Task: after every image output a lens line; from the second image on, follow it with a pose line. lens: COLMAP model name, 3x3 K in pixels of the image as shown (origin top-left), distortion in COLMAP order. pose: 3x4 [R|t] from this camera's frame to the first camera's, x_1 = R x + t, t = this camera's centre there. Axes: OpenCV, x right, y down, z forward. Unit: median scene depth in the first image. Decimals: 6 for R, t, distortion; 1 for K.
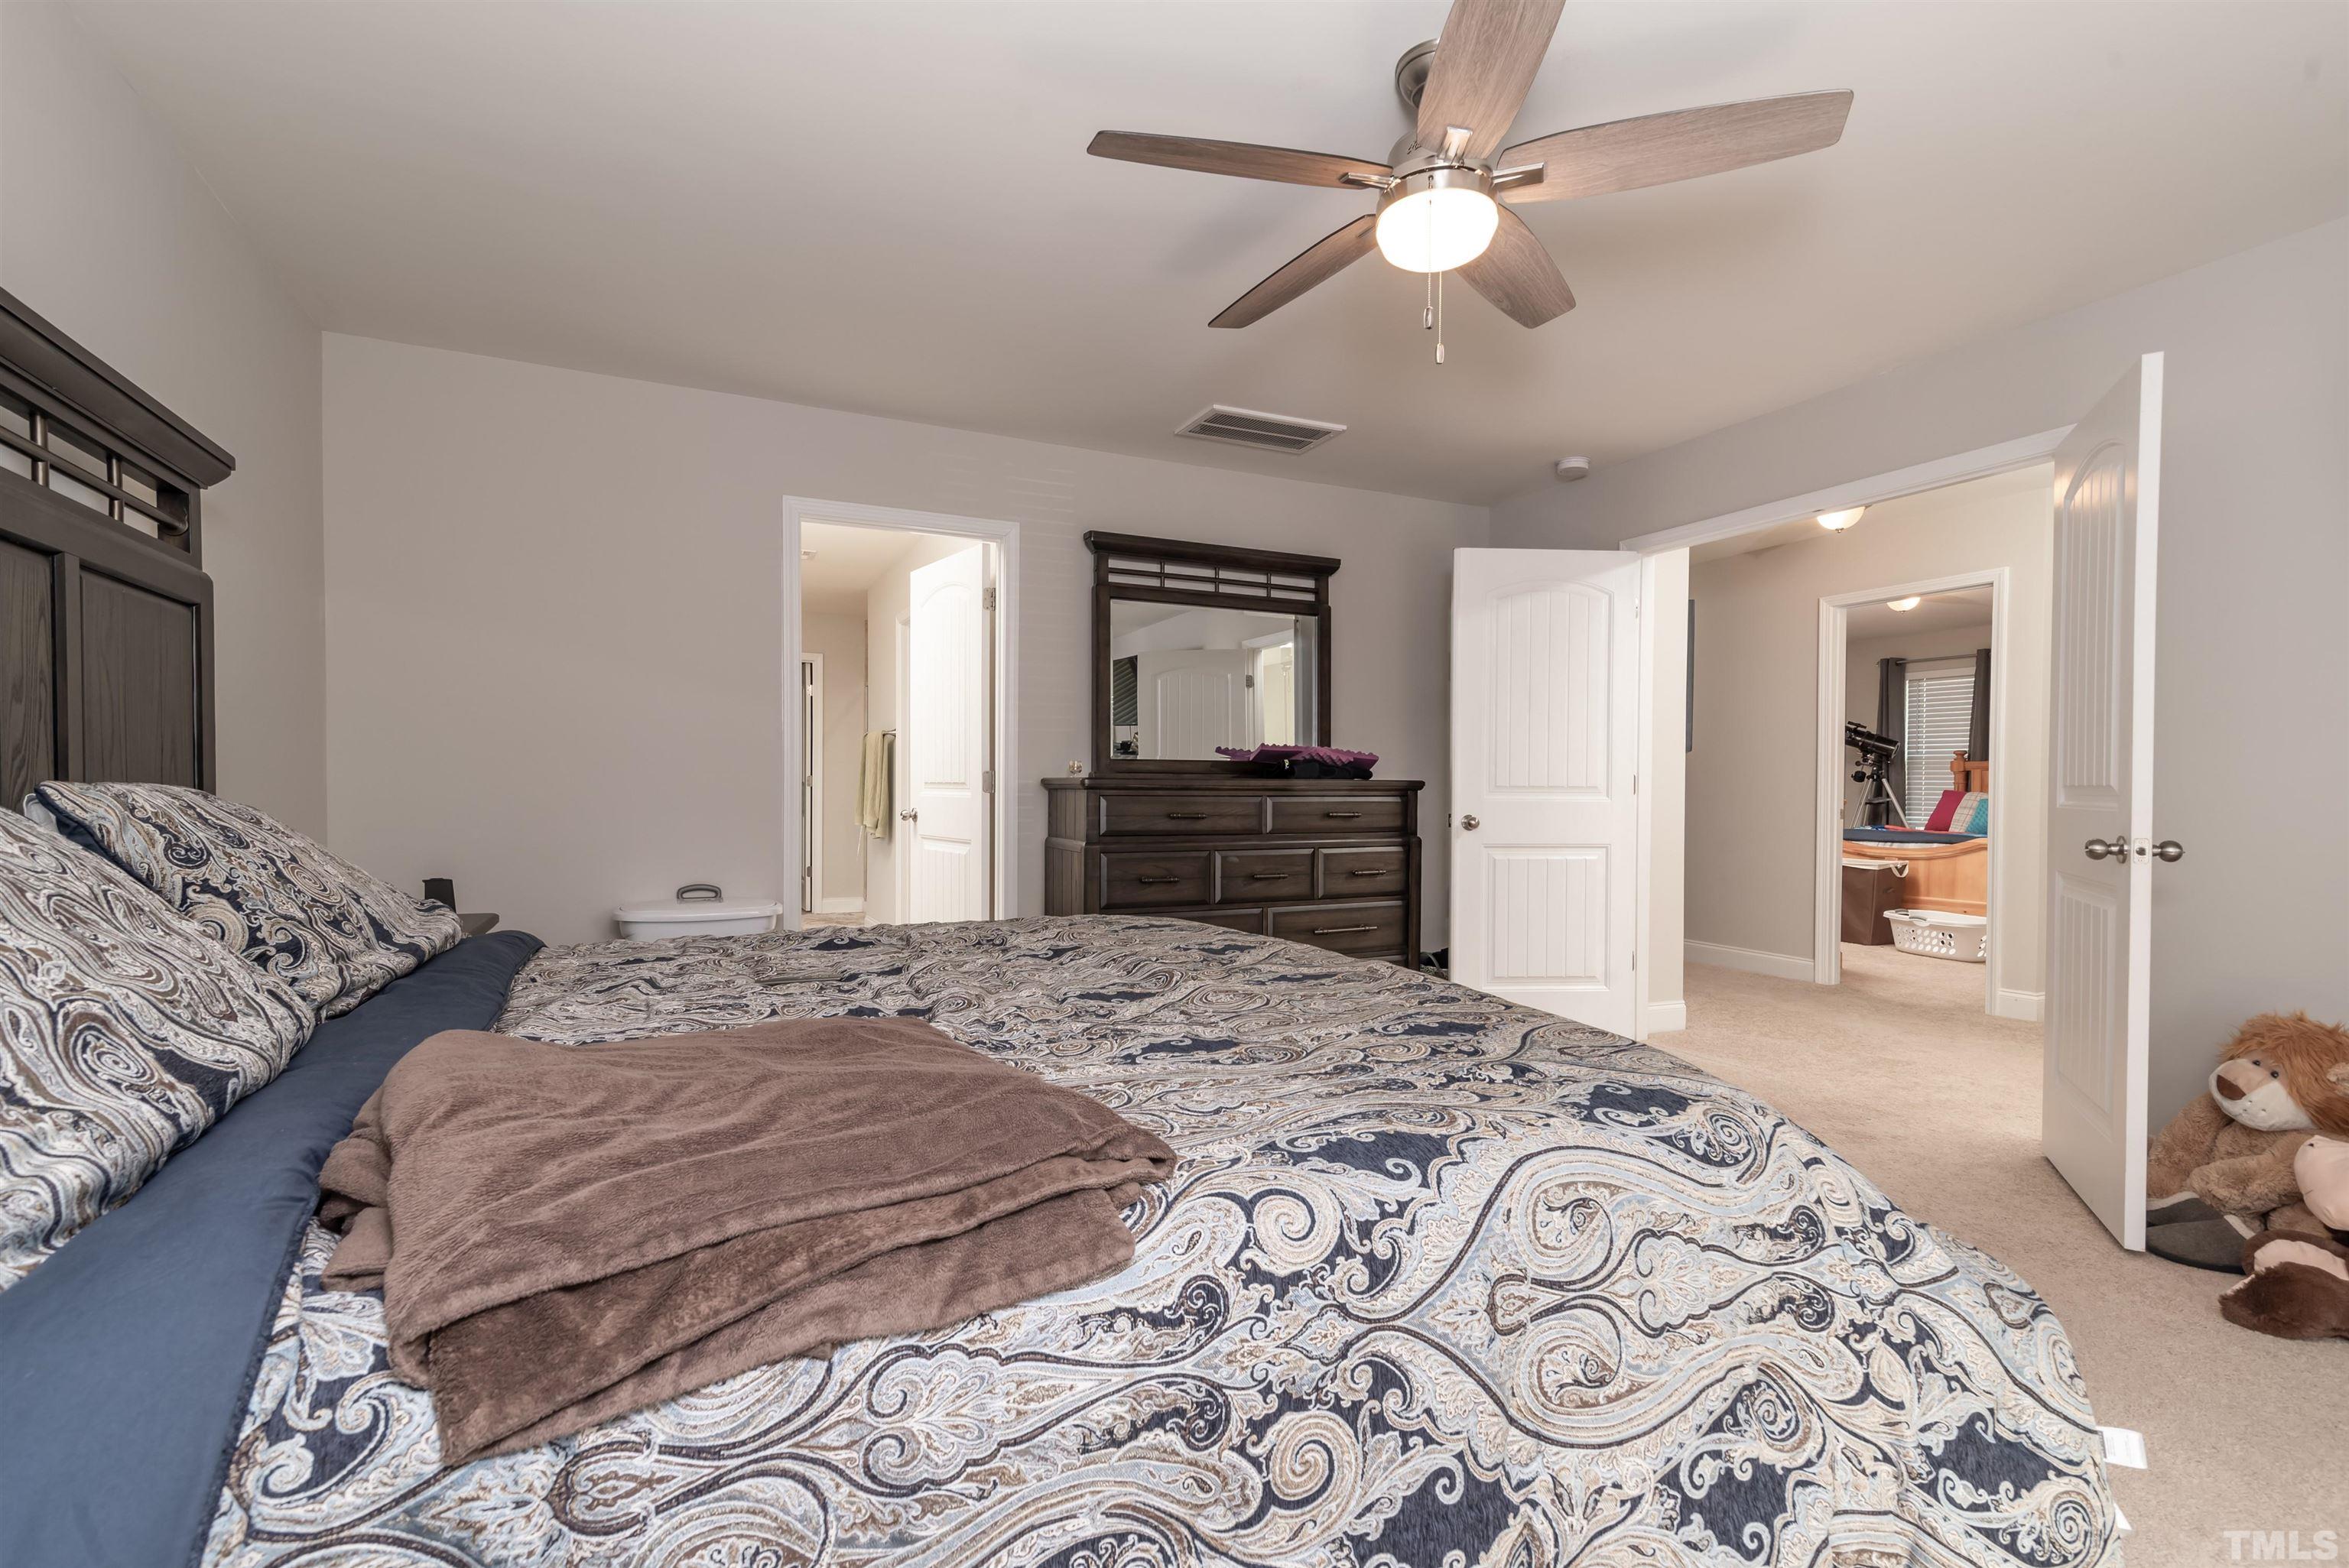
lens RADIAL K [[1067.3, 0, 1173.1], [0, 1067.3, 801.9], [0, 0, 1]] dist [0.021570, -0.001867]
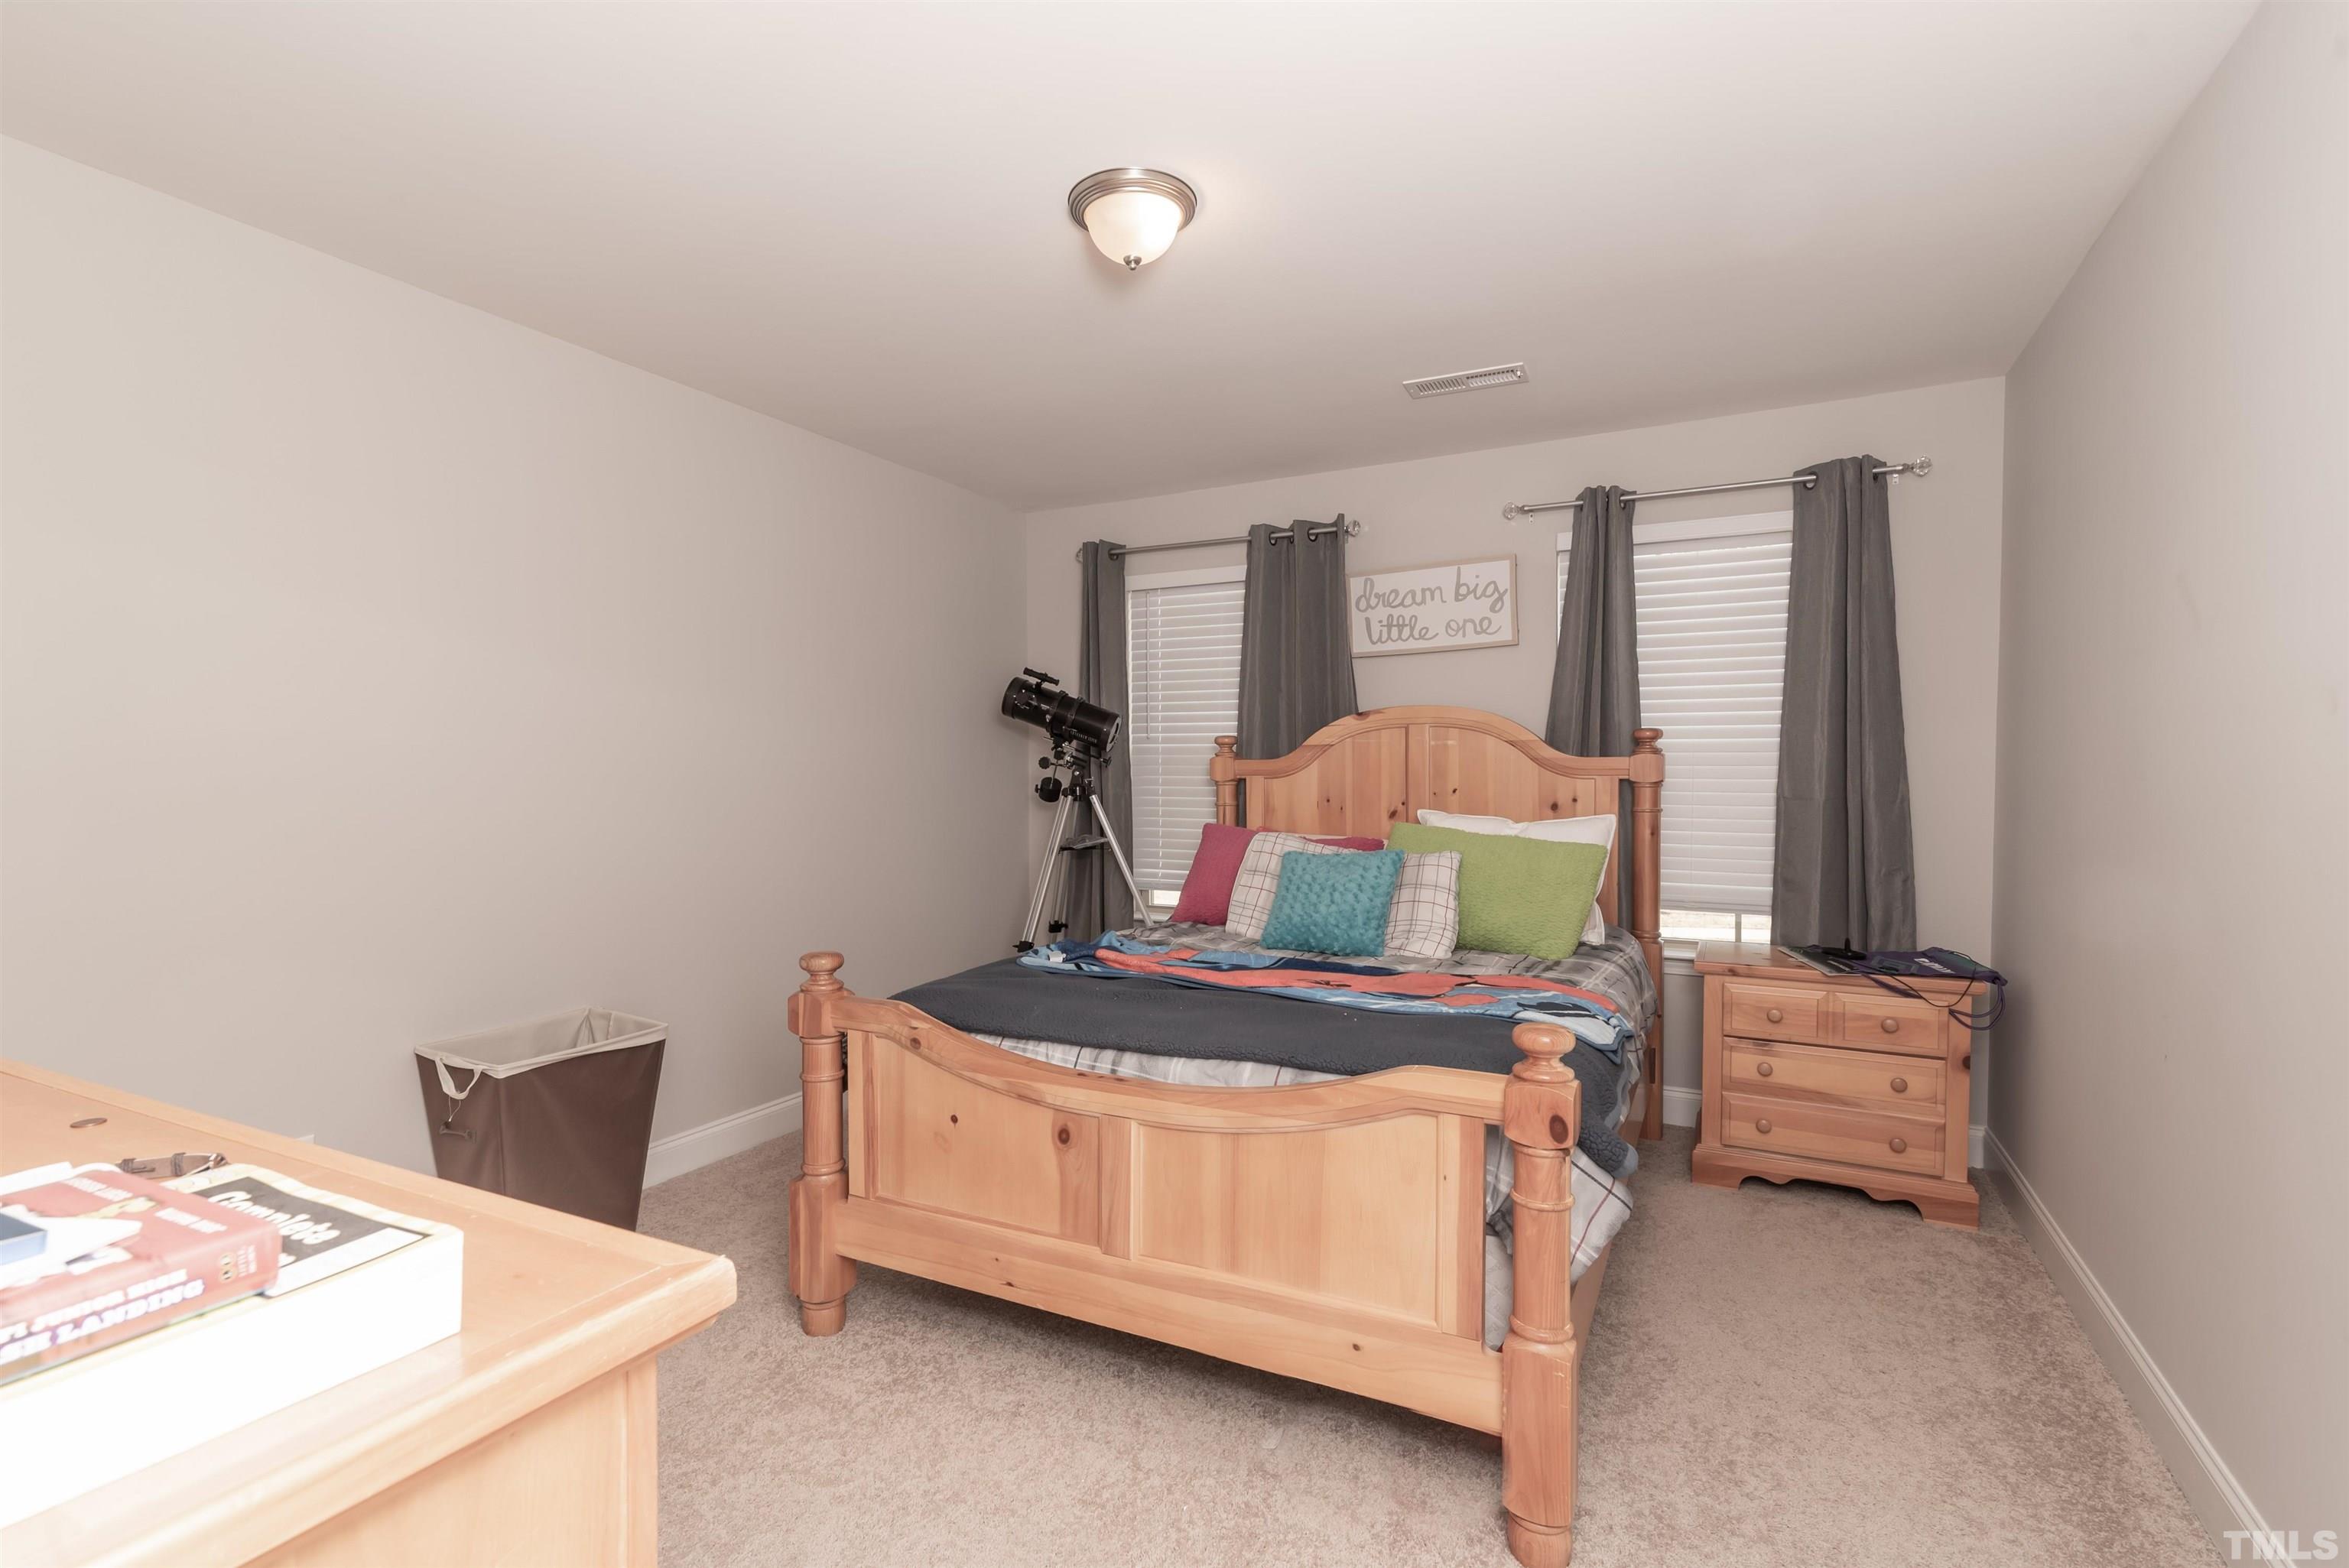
lens RADIAL K [[1067.3, 0, 1180.2], [0, 1067.3, 783.1], [0, 0, 1]] dist [0.021570, -0.001867]
pose [[0.790187, -0.016123, 0.612653, 0.408419], [0.019426, 0.999811, 0.001257, -0.026708], [-0.612557, 0.010909, 0.790351, 0.614914]]
